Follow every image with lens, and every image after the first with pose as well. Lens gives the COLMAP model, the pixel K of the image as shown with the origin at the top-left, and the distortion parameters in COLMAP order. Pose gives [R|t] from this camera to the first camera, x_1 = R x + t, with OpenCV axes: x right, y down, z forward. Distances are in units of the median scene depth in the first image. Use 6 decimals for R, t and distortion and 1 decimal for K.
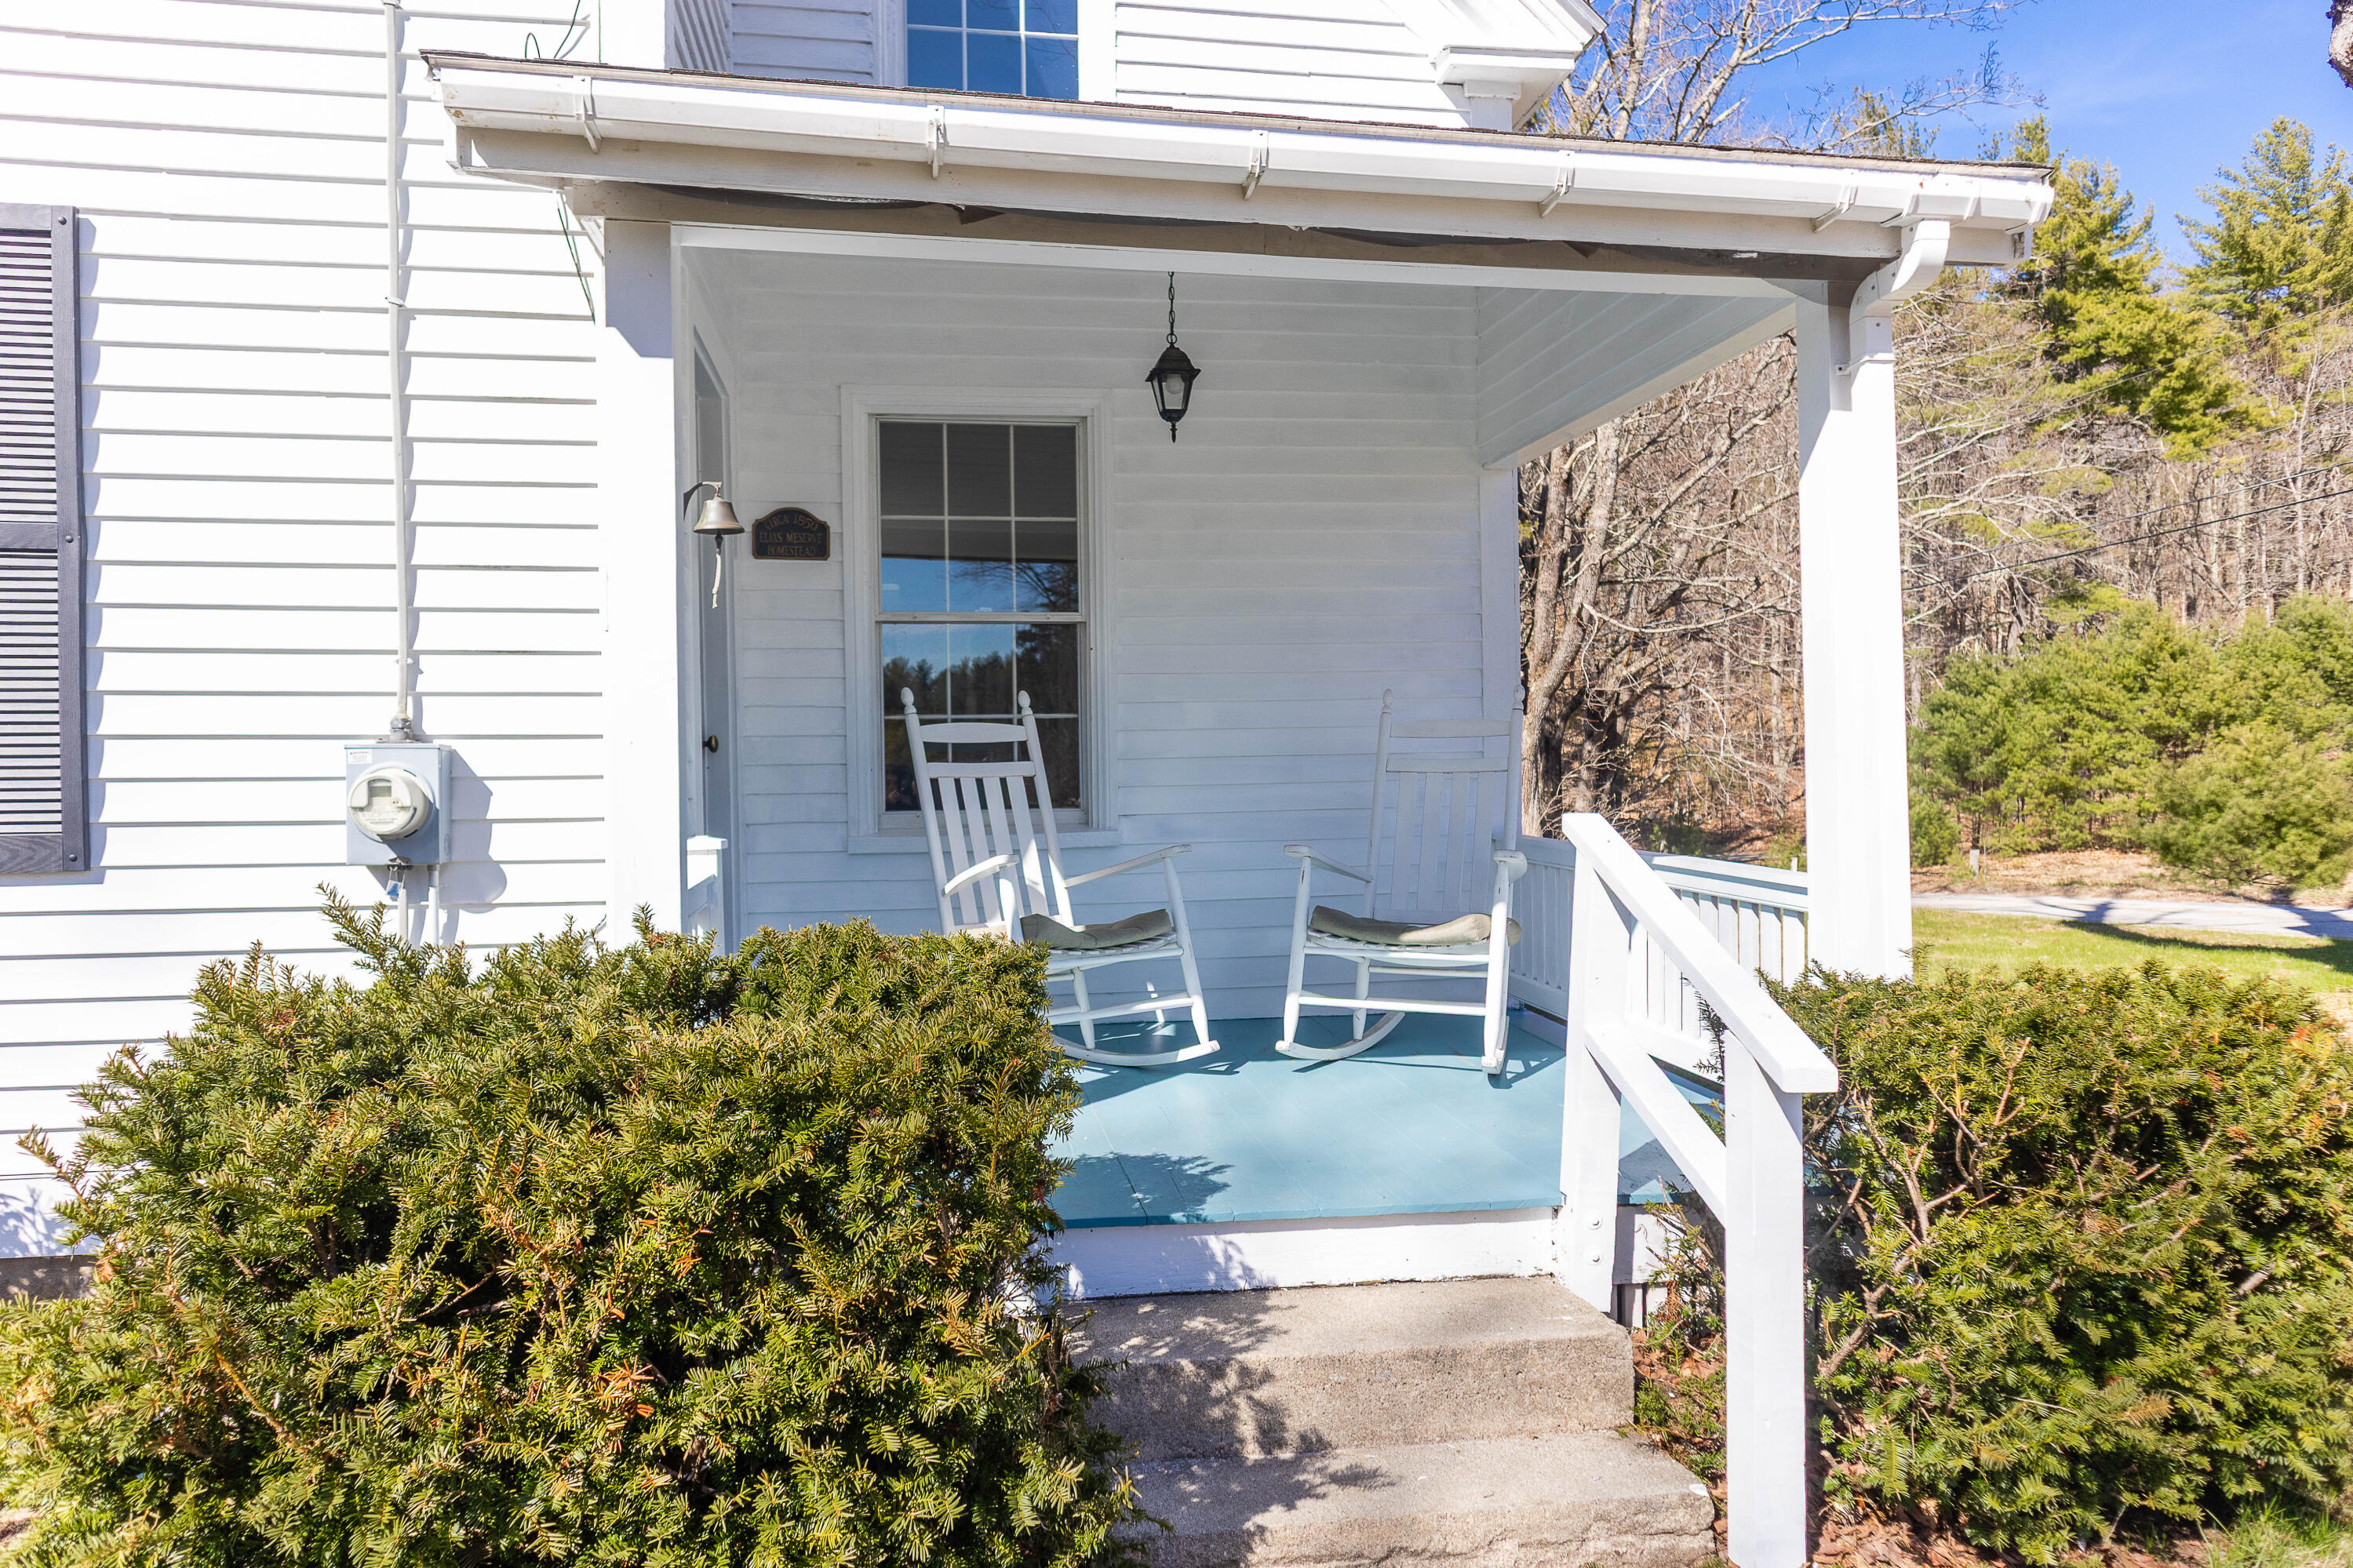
lens RADIAL K [[1631.1, 0, 1176.5], [0, 1631.1, 784.0], [0, 0, 1]] dist [0.010201, 0.002927]
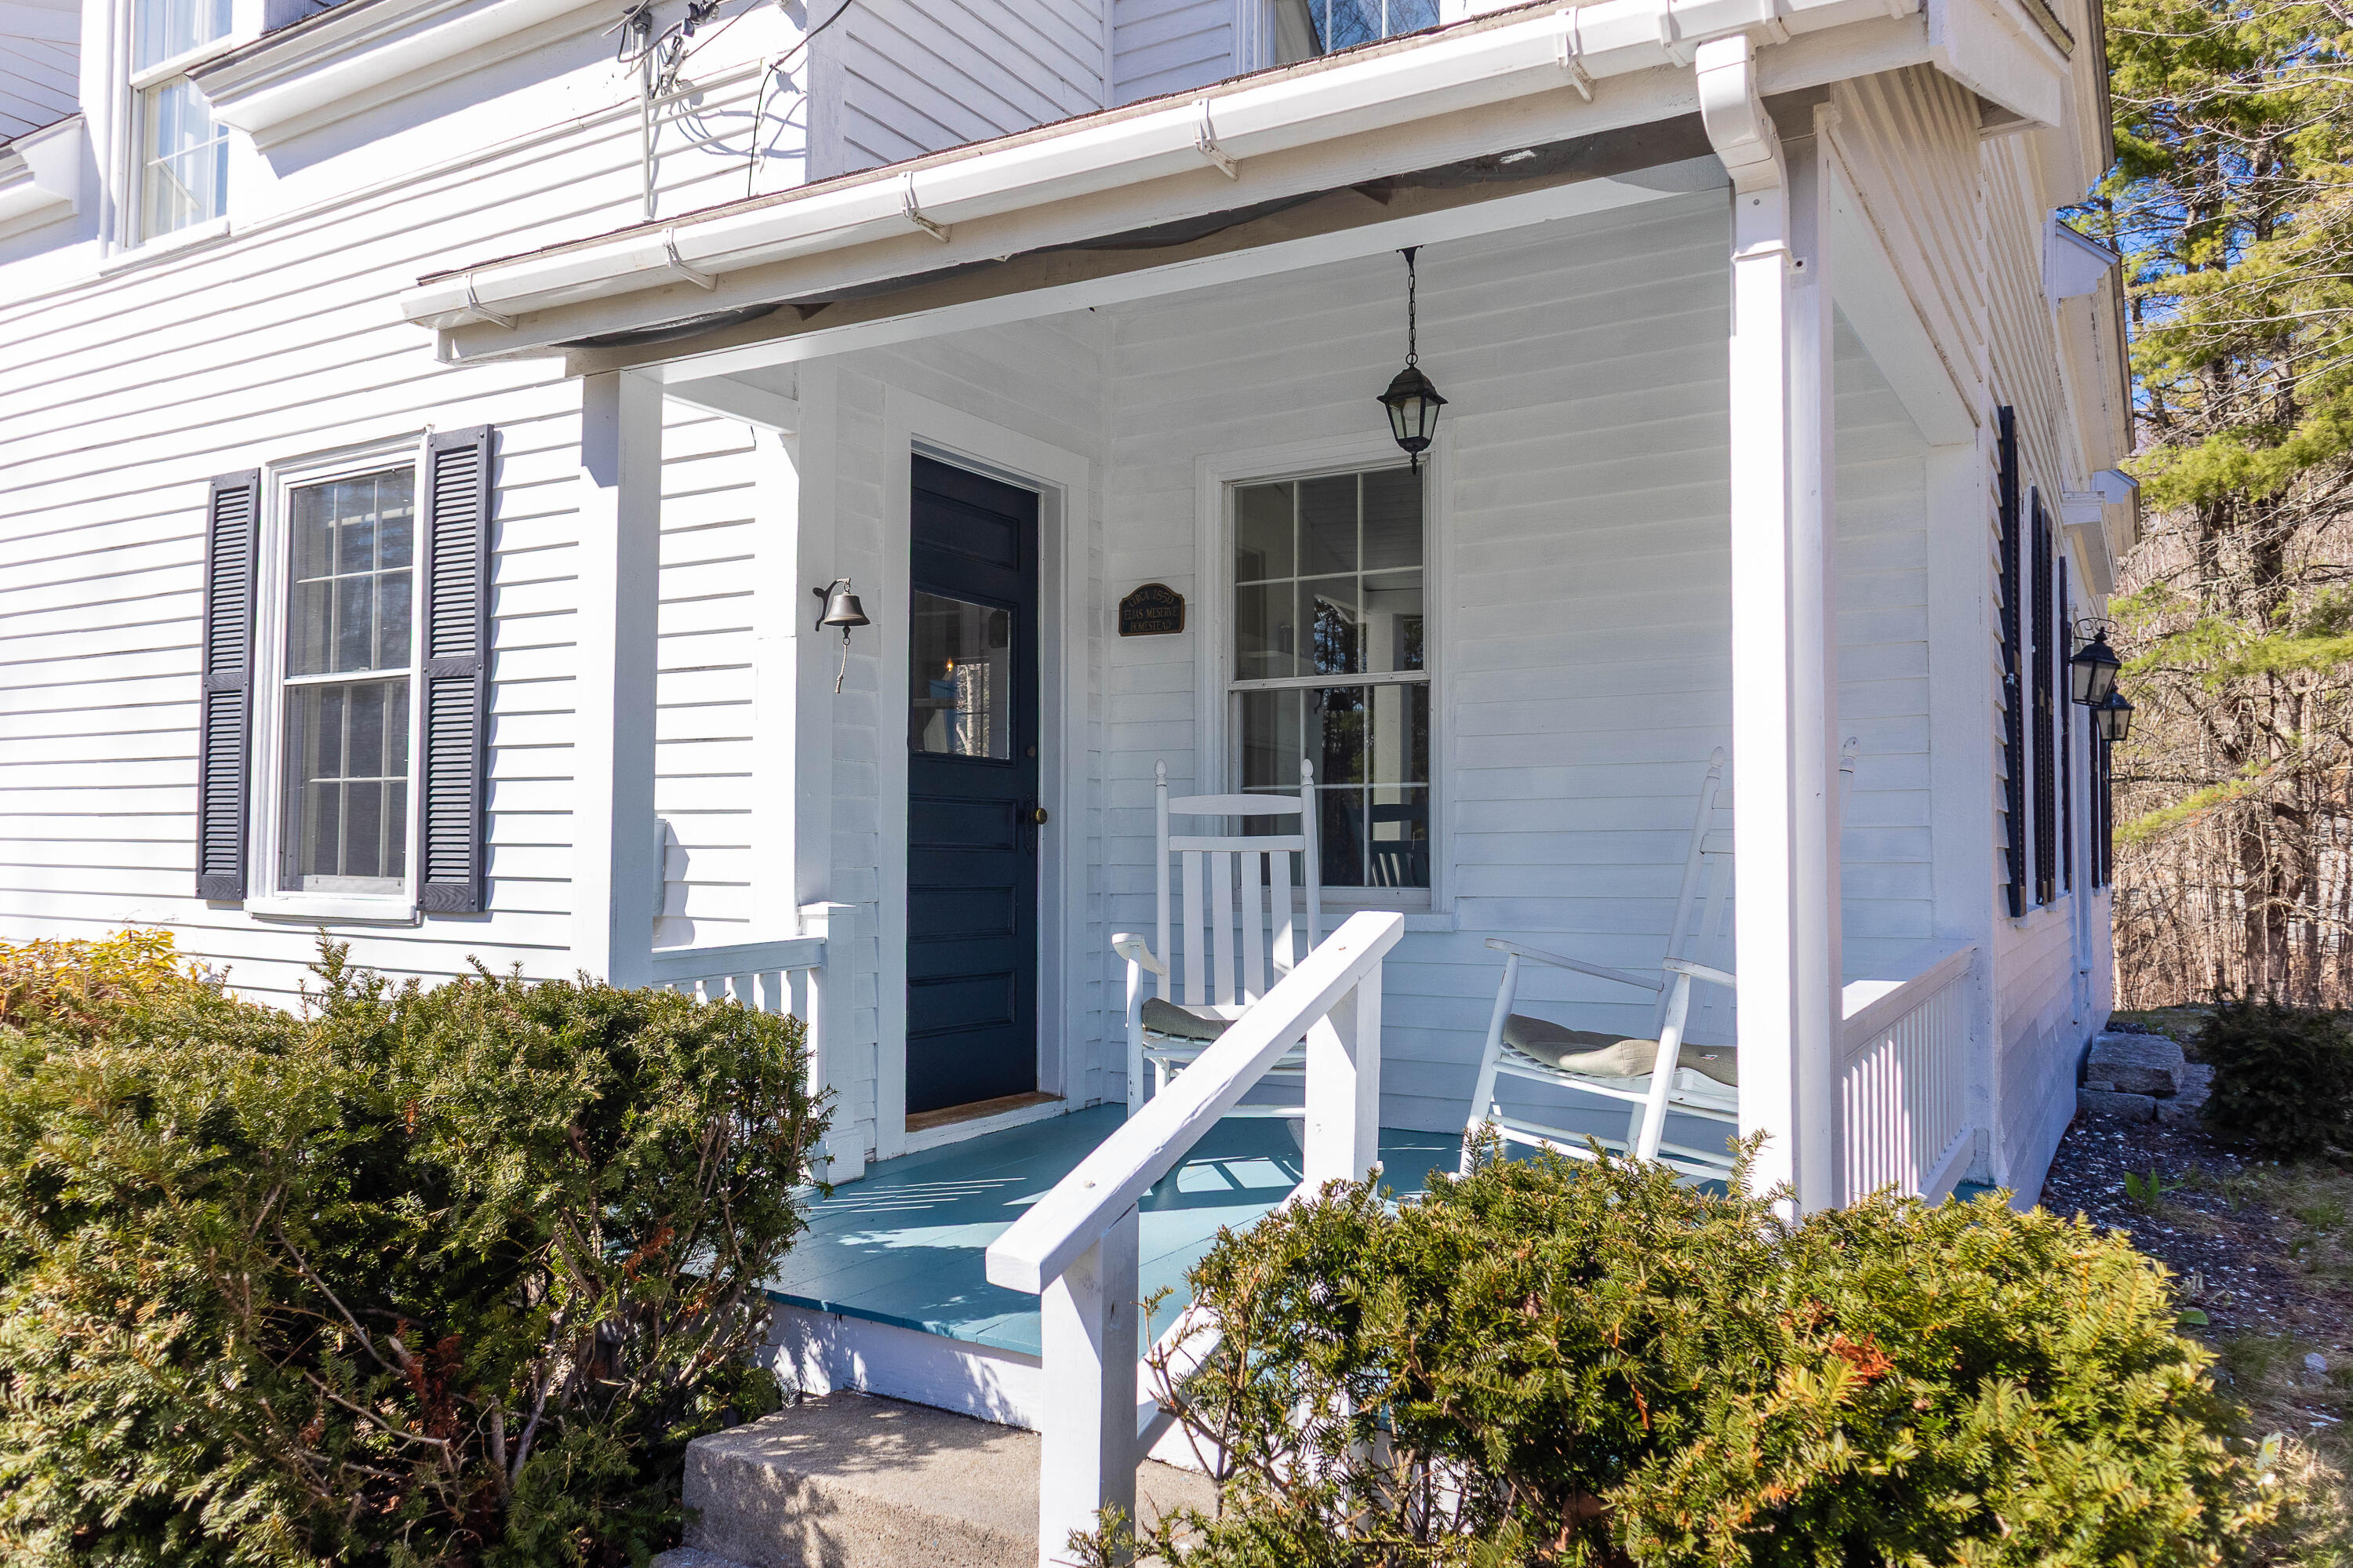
lens RADIAL K [[1689.8, 0, 1171.6], [0, 1689.8, 791.5], [0, 0, 1]] dist [0.021499, 0.002711]
pose [[0.760091, -0.007823, -0.649769, 0.665997], [-0.014179, 0.999490, -0.028620, -0.014066], [0.649661, 0.030967, 0.759593, 0.306067]]
